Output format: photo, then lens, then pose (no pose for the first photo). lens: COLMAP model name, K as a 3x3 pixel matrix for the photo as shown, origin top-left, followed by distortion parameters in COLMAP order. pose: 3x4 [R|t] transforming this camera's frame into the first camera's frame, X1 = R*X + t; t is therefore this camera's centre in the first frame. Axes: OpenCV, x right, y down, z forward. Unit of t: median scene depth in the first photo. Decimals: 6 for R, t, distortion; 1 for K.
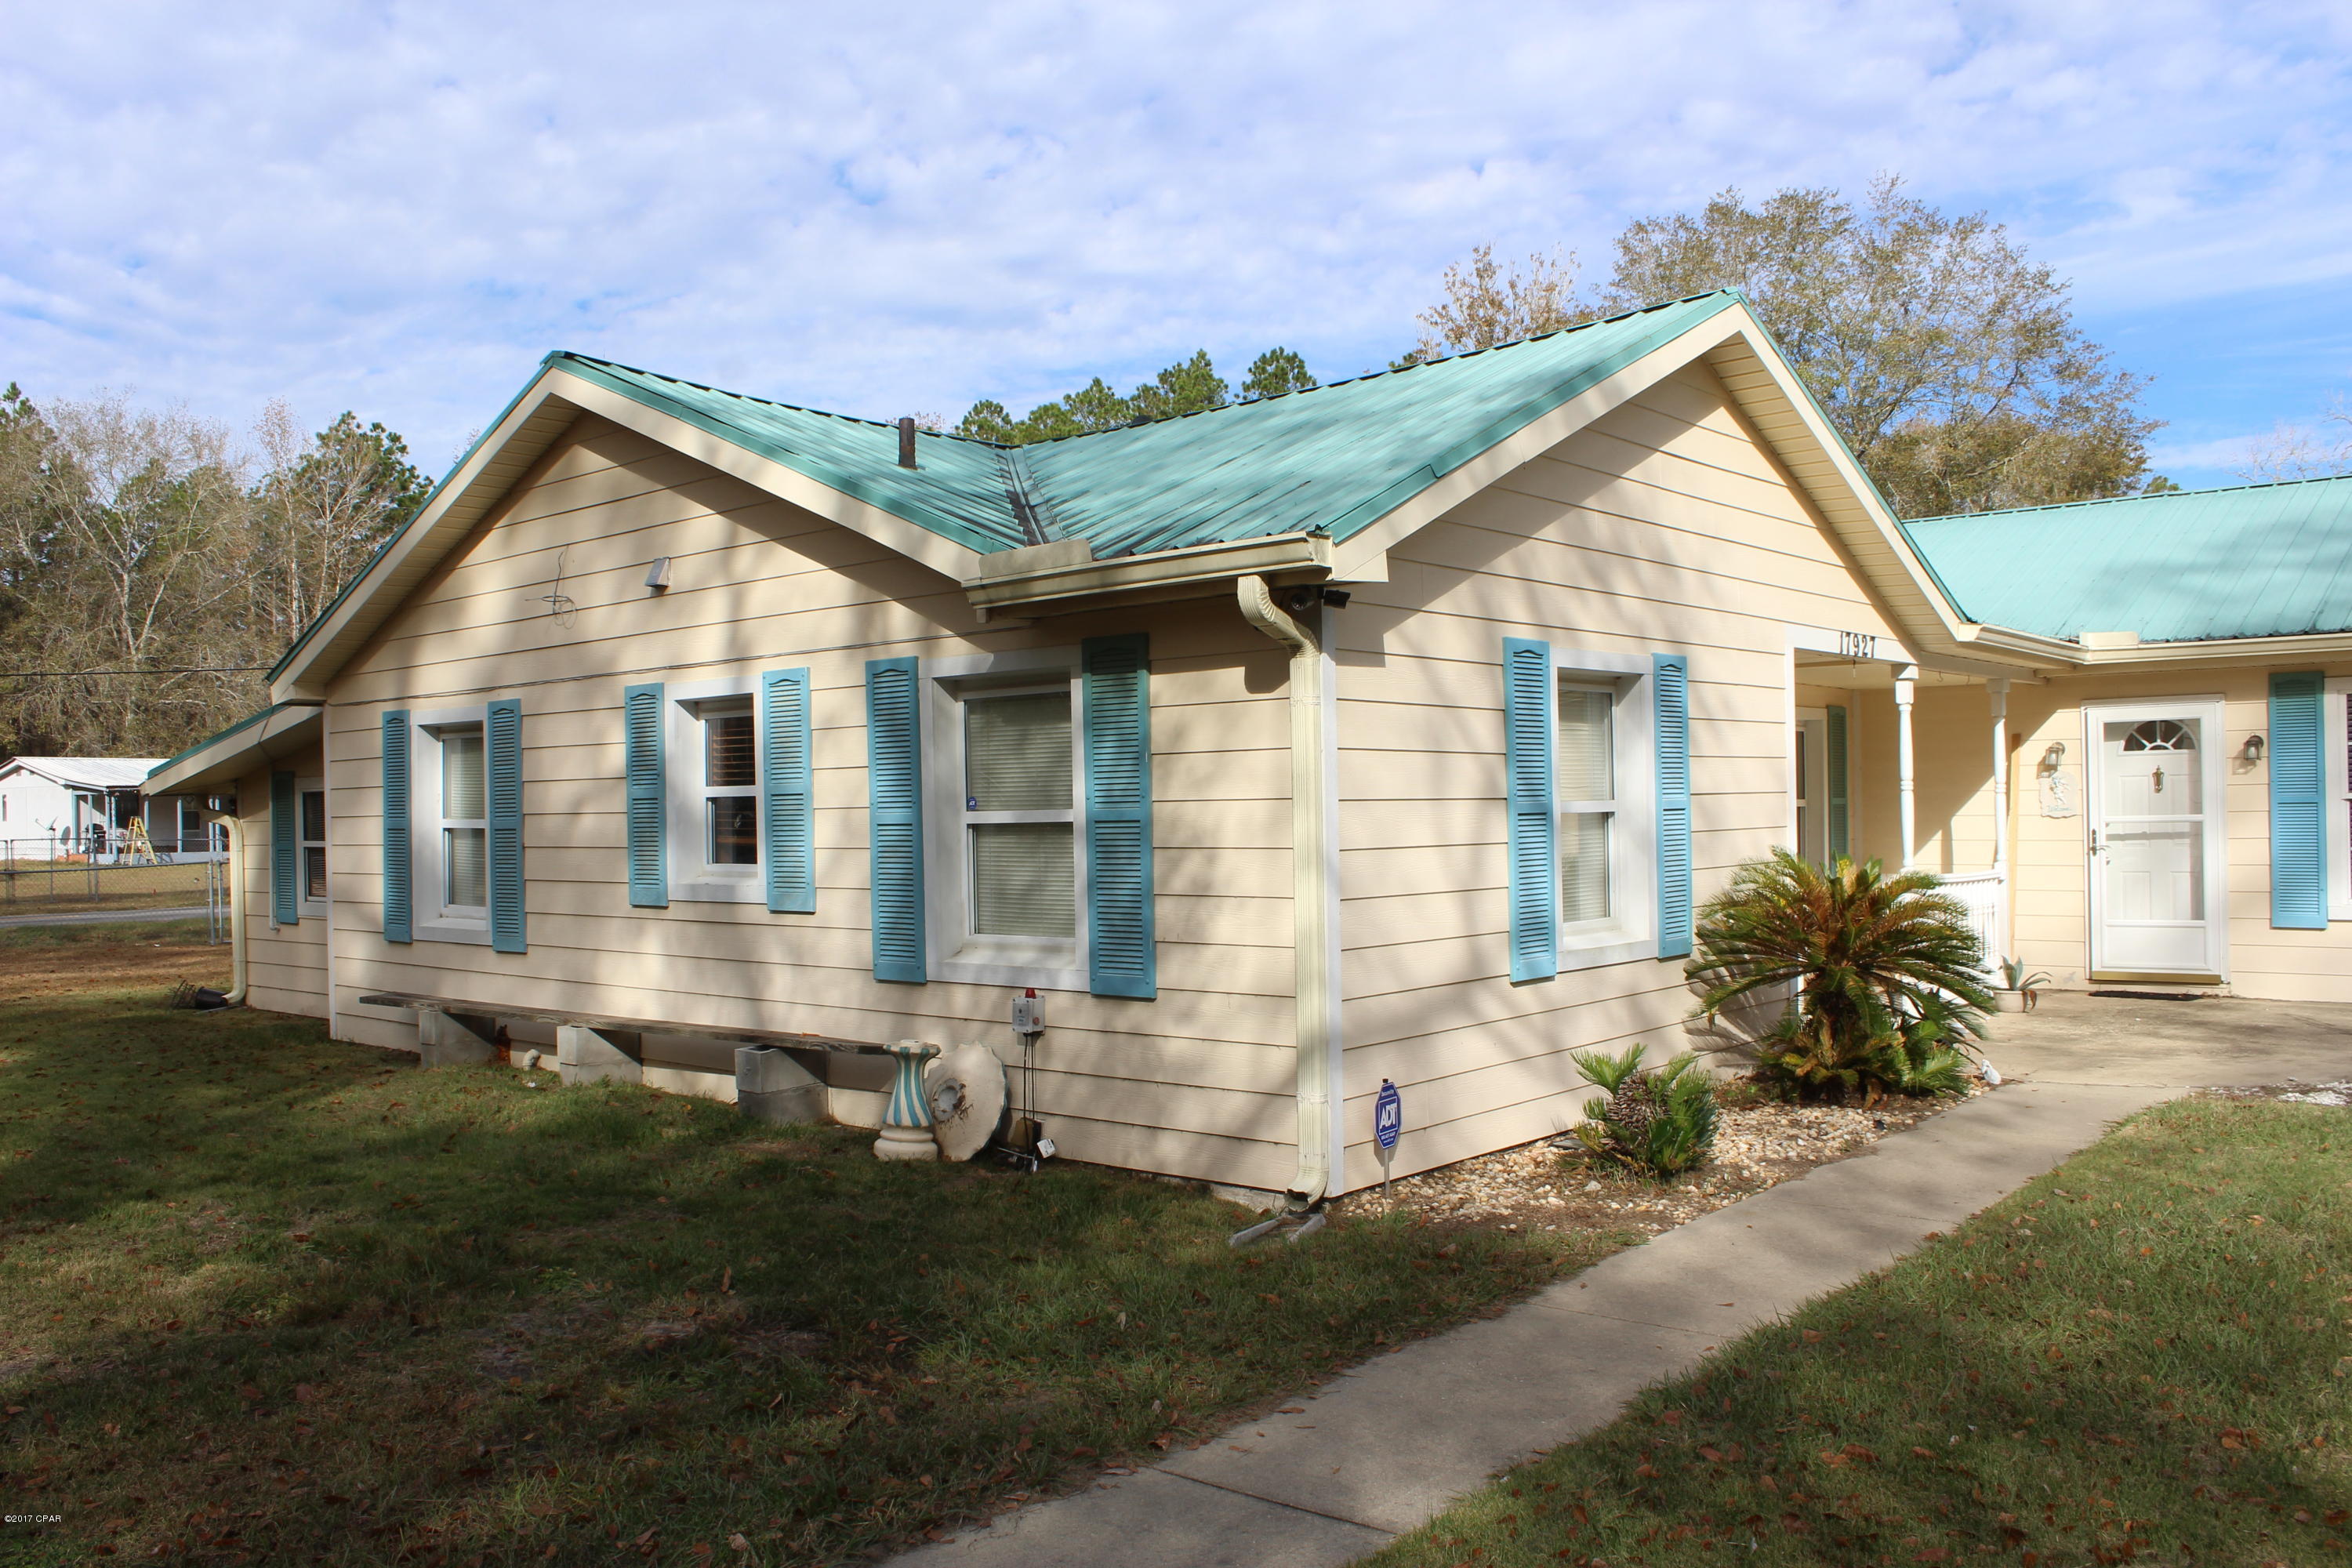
lens RADIAL K [[2106.9, 0, 1174.1], [0, 2106.9, 846.3], [0, 0, 1]] dist [-0.195973, 0.182788]
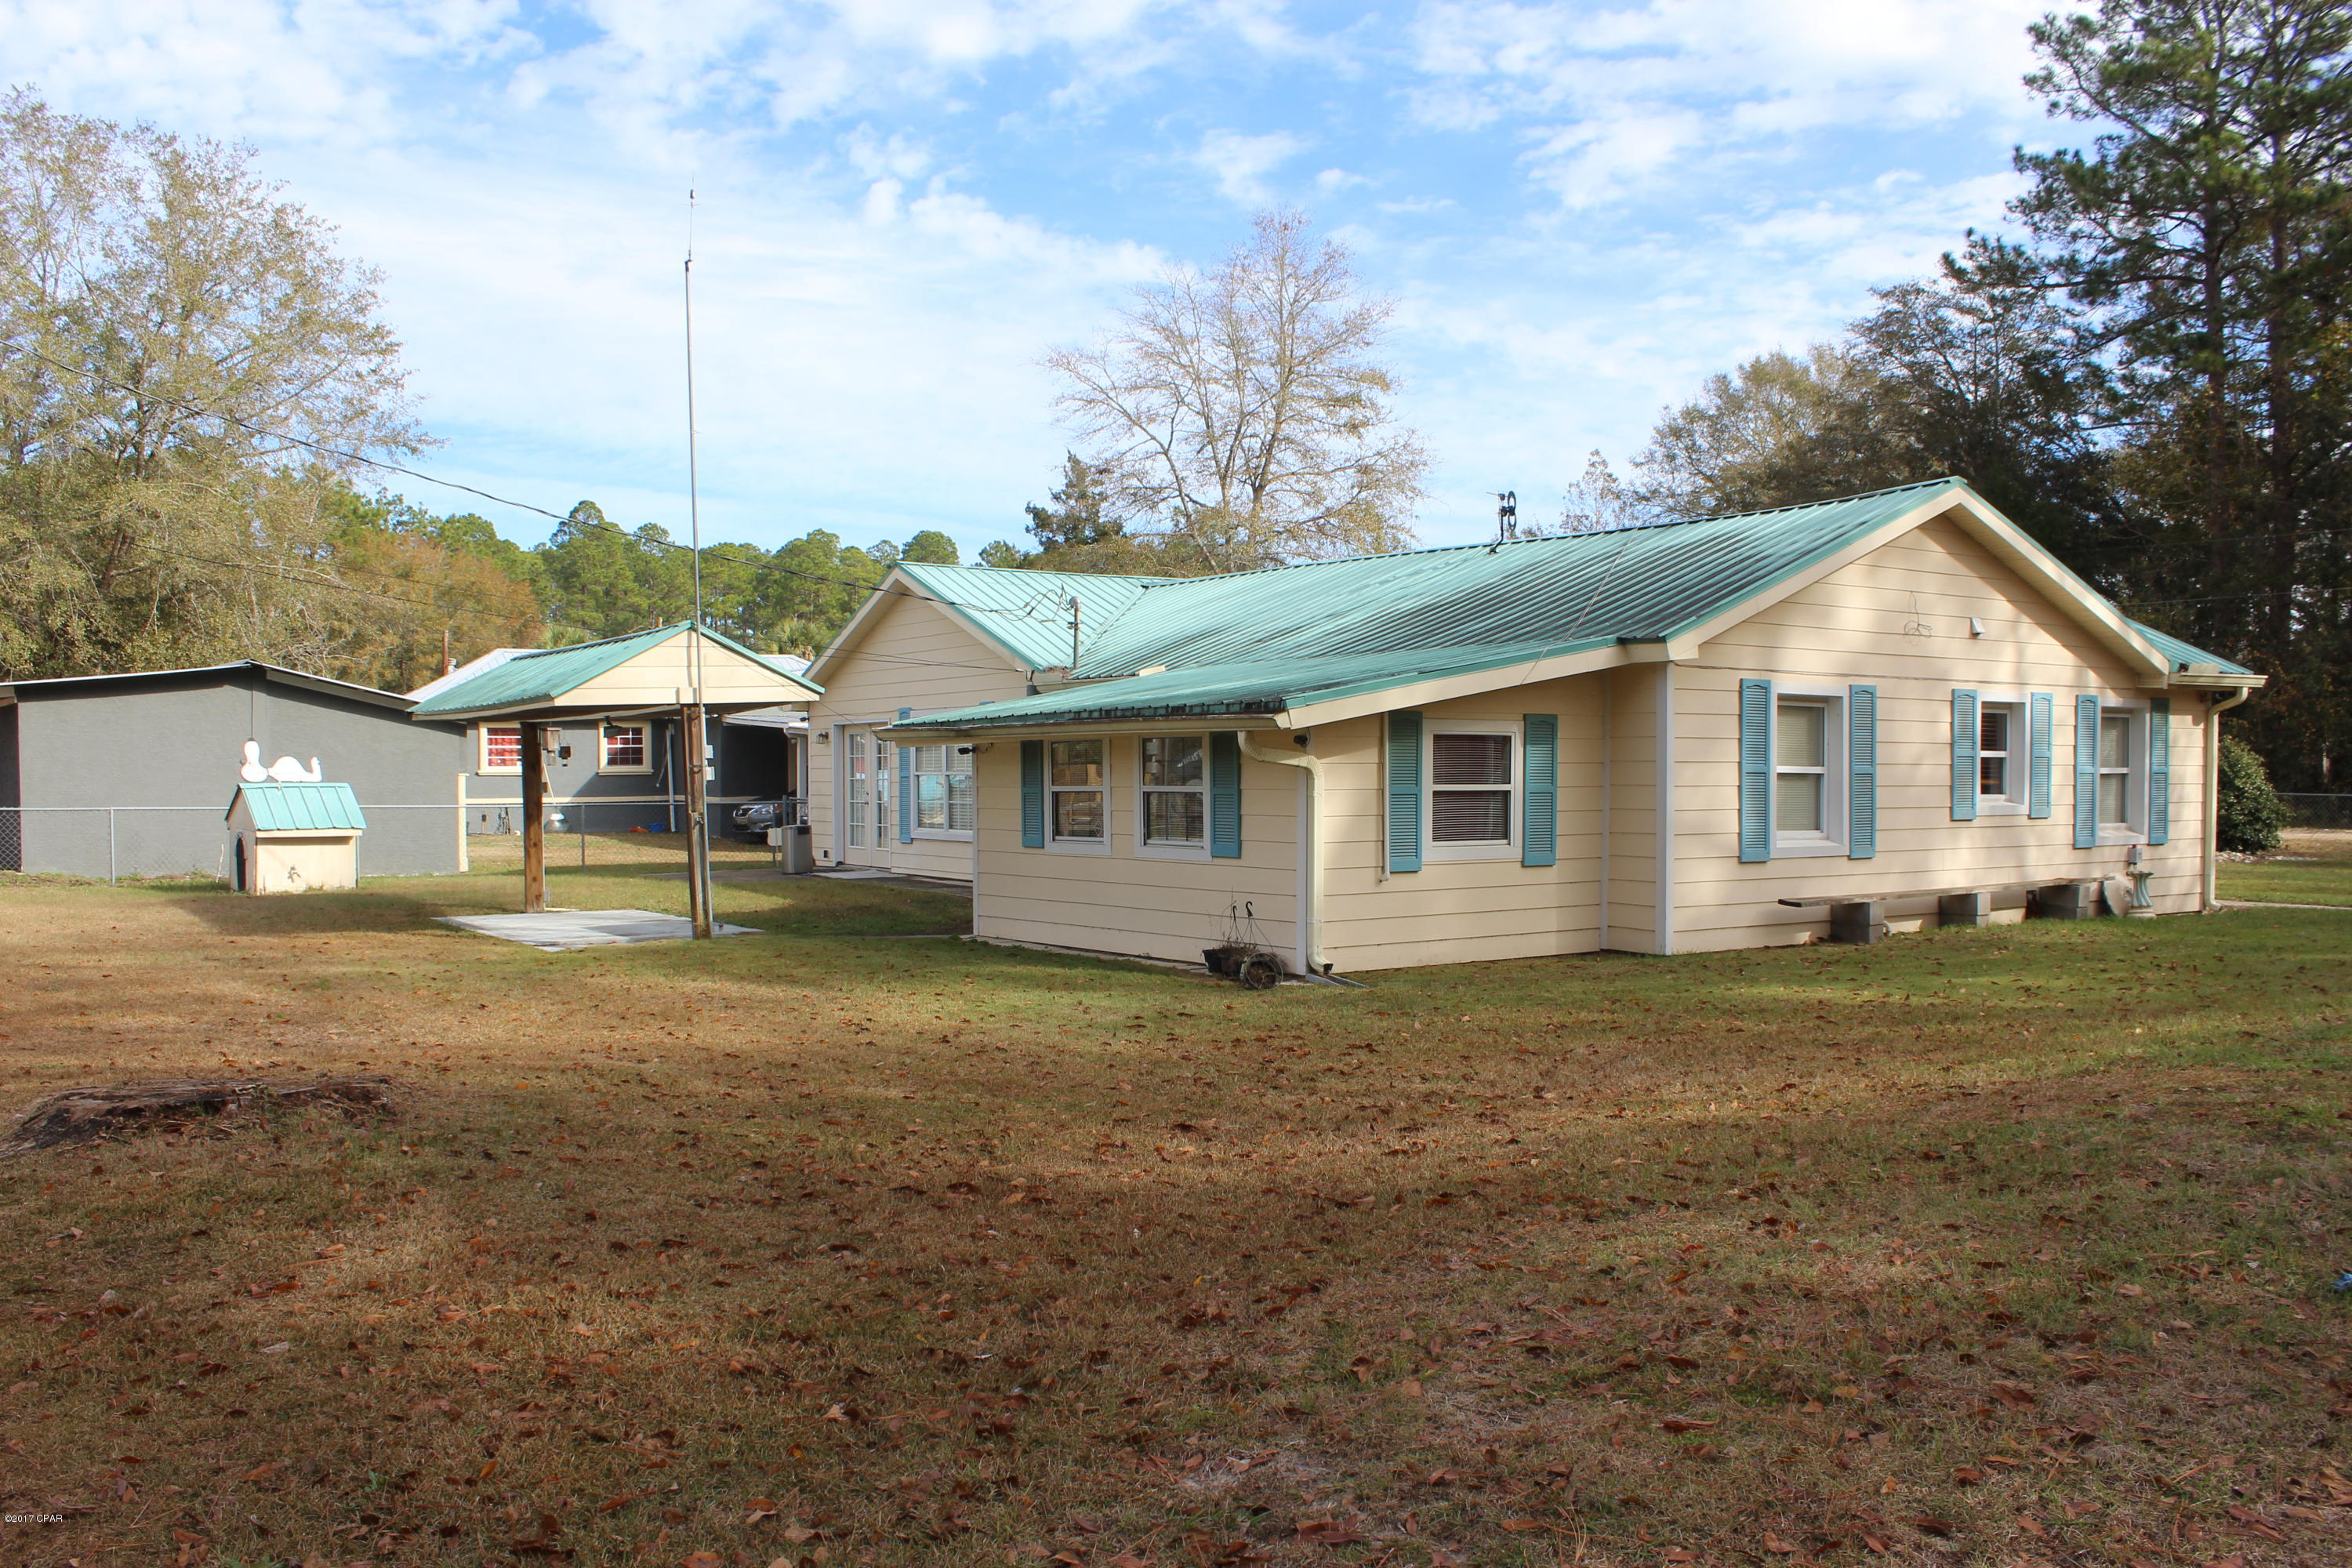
lens RADIAL K [[2106.9, 0, 1174.1], [0, 2106.9, 846.3], [0, 0, 1]] dist [-0.195973, 0.182788]
pose [[0.184081, -0.031670, 0.982401, -2.134742], [0.007107, 0.999498, 0.030889, -0.006447], [-0.982885, 0.001295, 0.184214, 1.402550]]
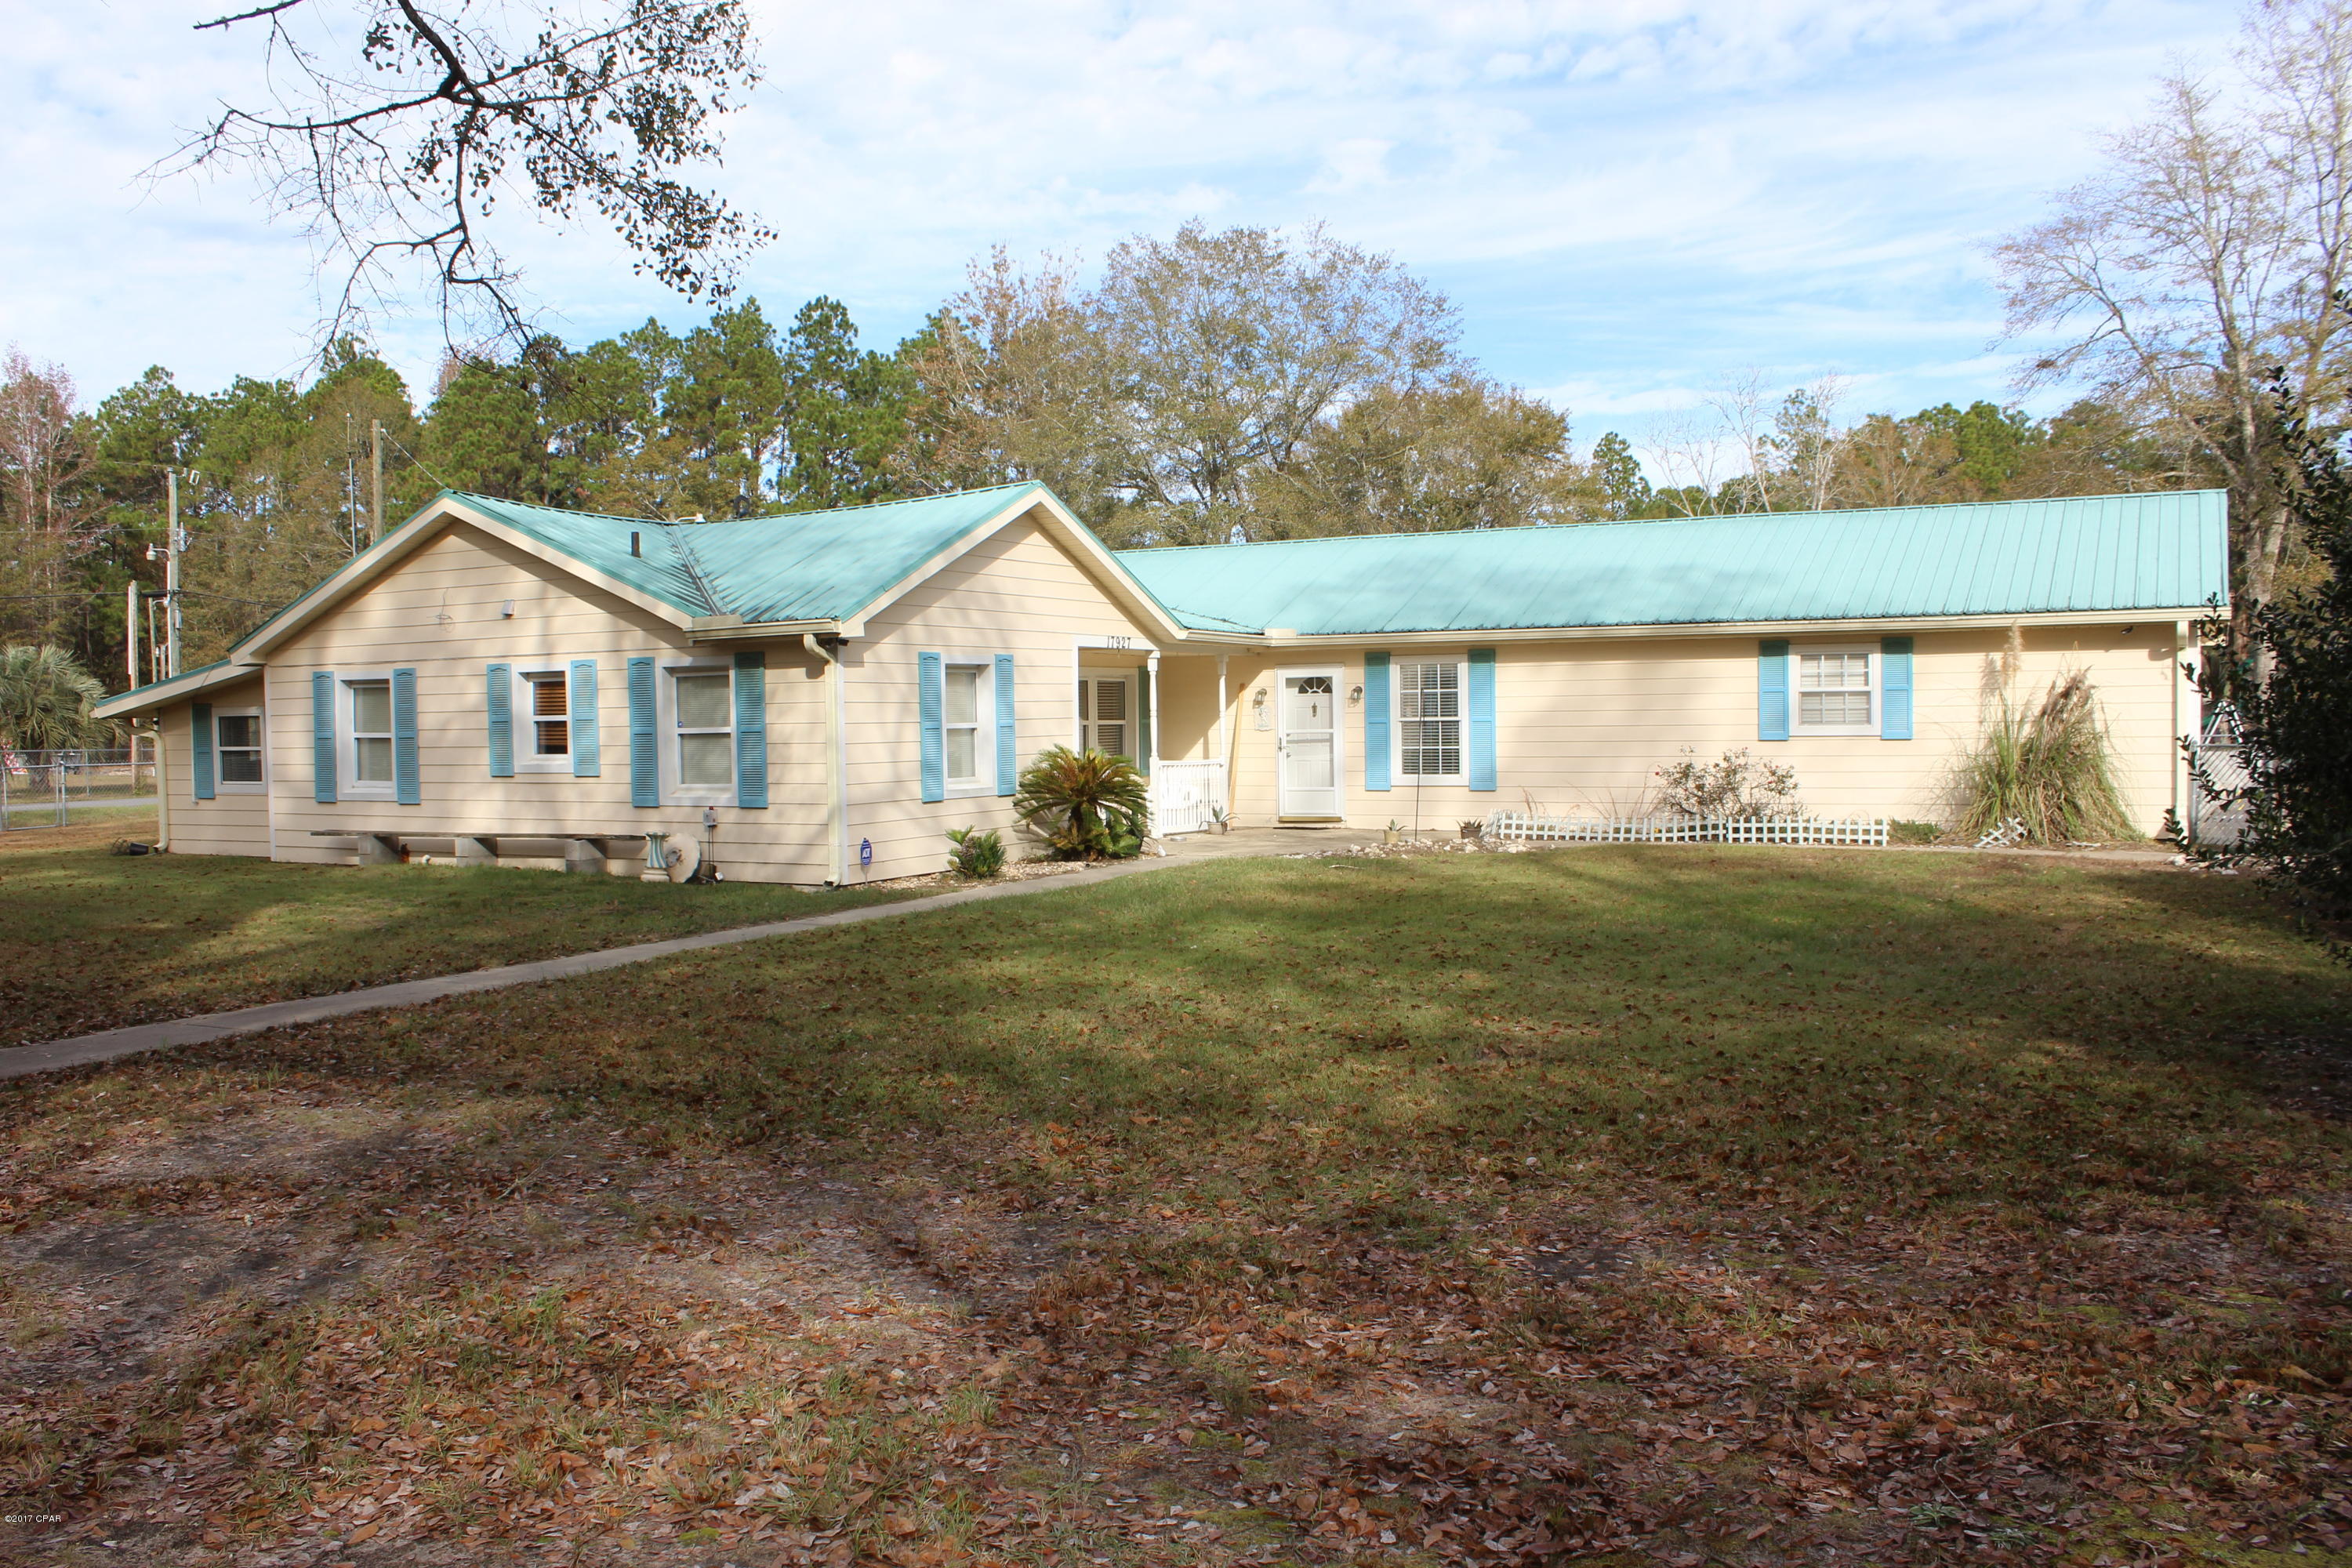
lens RADIAL K [[2106.9, 0, 1174.1], [0, 2106.9, 846.3], [0, 0, 1]] dist [-0.195973, 0.182788]
pose [[0.976753, -0.009439, 0.214162, -0.053018], [0.000567, 0.999140, 0.041454, 0.015019], [-0.214369, -0.040369, 0.975918, -1.100186]]
